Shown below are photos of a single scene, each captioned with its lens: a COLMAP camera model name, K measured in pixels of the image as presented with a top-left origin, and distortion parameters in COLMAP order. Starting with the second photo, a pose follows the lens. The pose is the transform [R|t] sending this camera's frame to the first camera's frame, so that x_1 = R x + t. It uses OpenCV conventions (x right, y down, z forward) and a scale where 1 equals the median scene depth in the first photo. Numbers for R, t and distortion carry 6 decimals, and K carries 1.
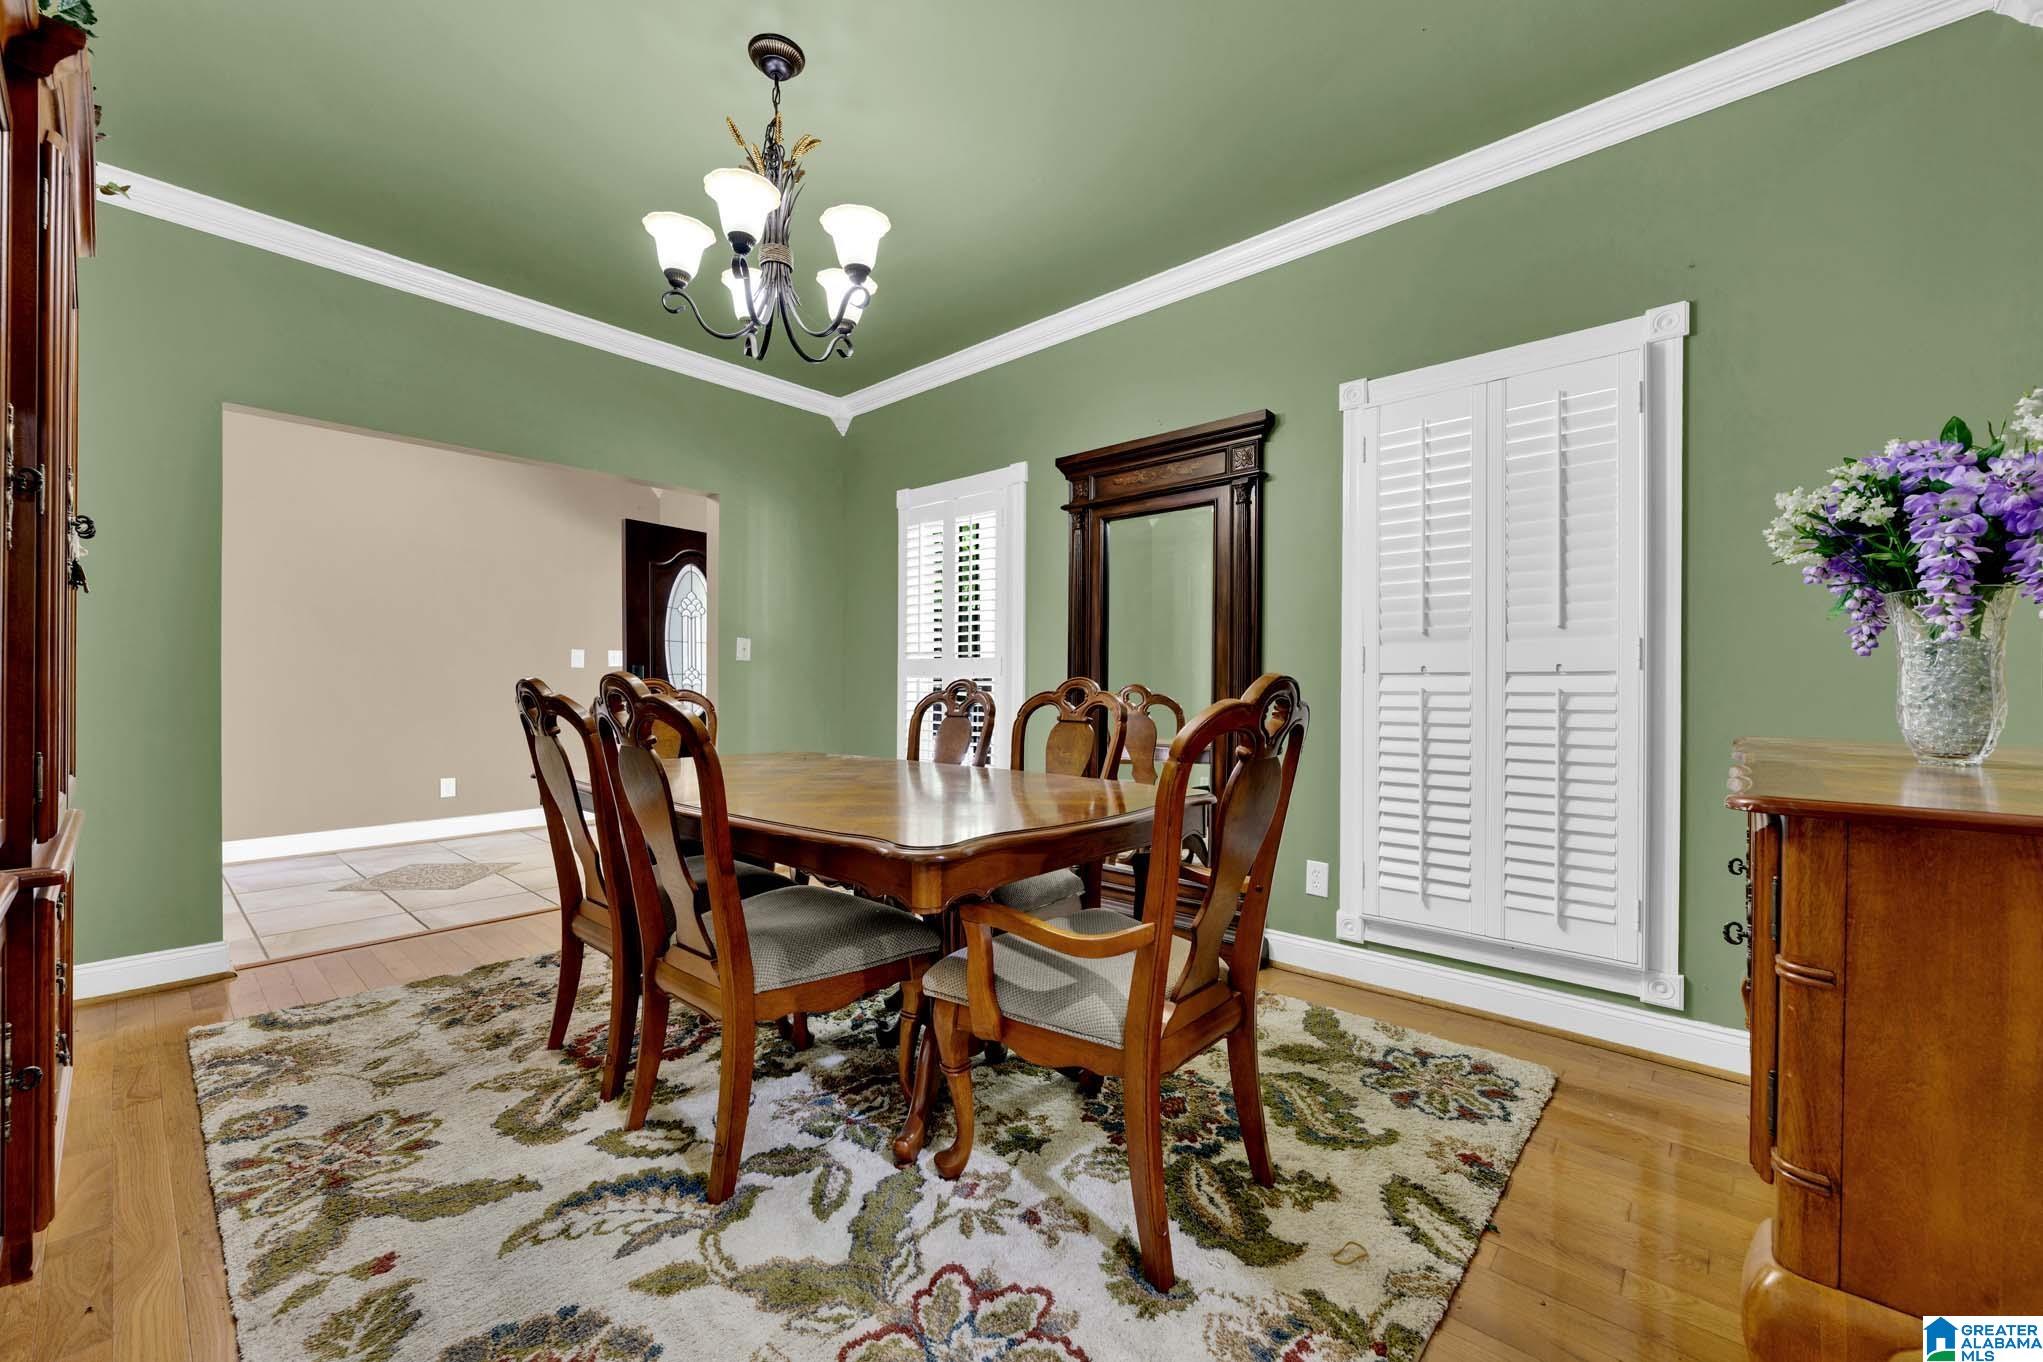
lens RADIAL K [[809.0, 0, 1010.5], [0, 809.0, 687.0], [0, 0, 1]] dist [-0.000503, -0.000057]
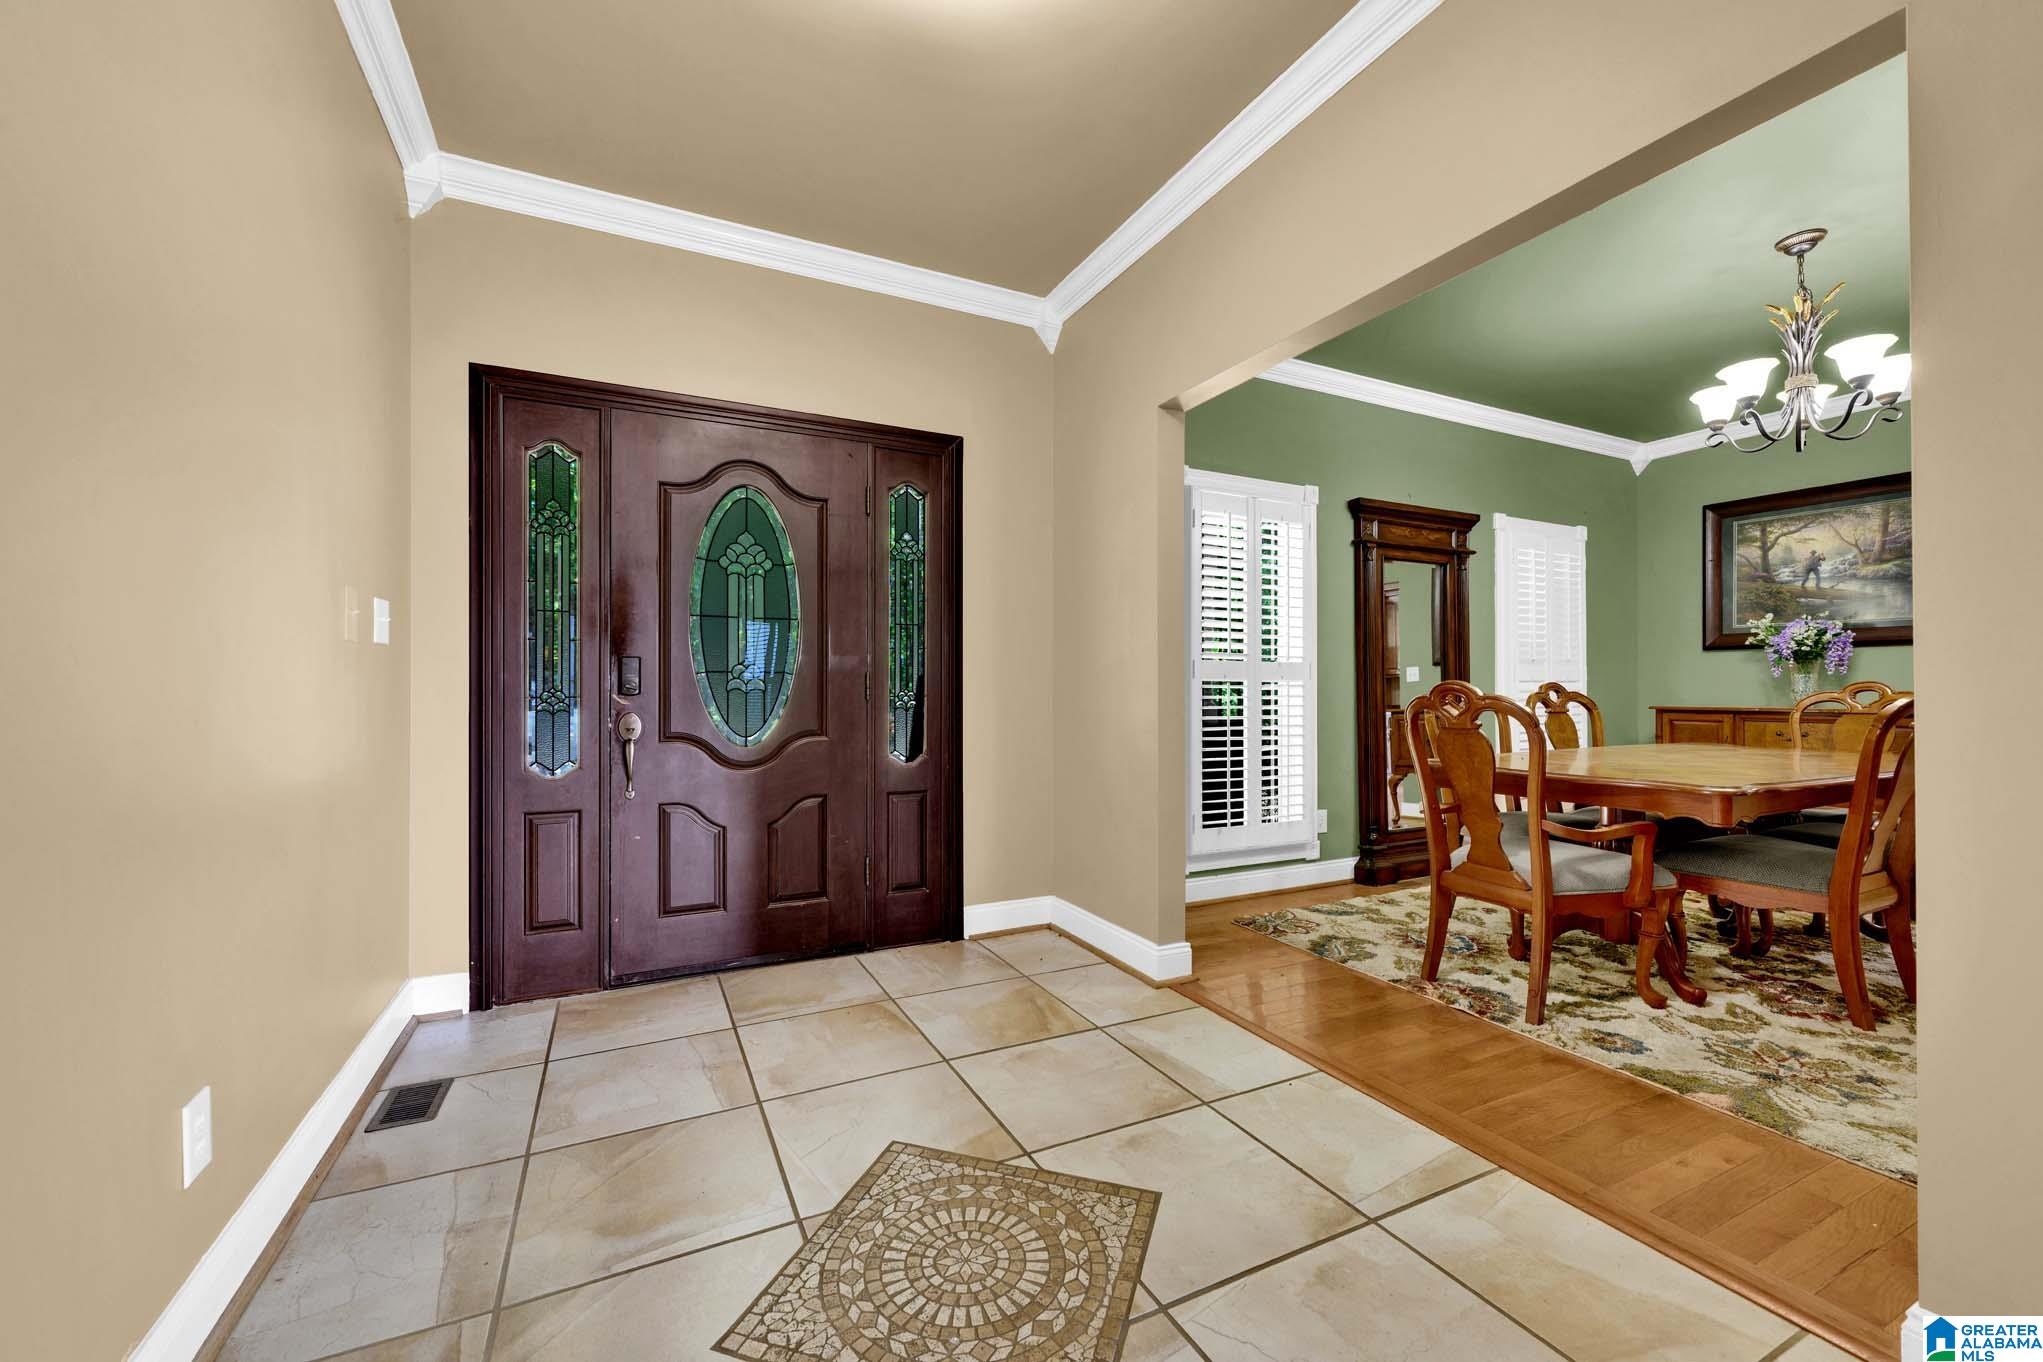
lens RADIAL K [[809.0, 0, 1012.4], [0, 809.0, 675.9], [0, 0, 1]] dist [-0.000503, -0.000057]
pose [[0.371101, 0.001818, 0.928591, -1.351435], [0.006083, 0.999972, -0.004388, -0.019050], [-0.928573, 0.007277, 0.371079, 1.119761]]
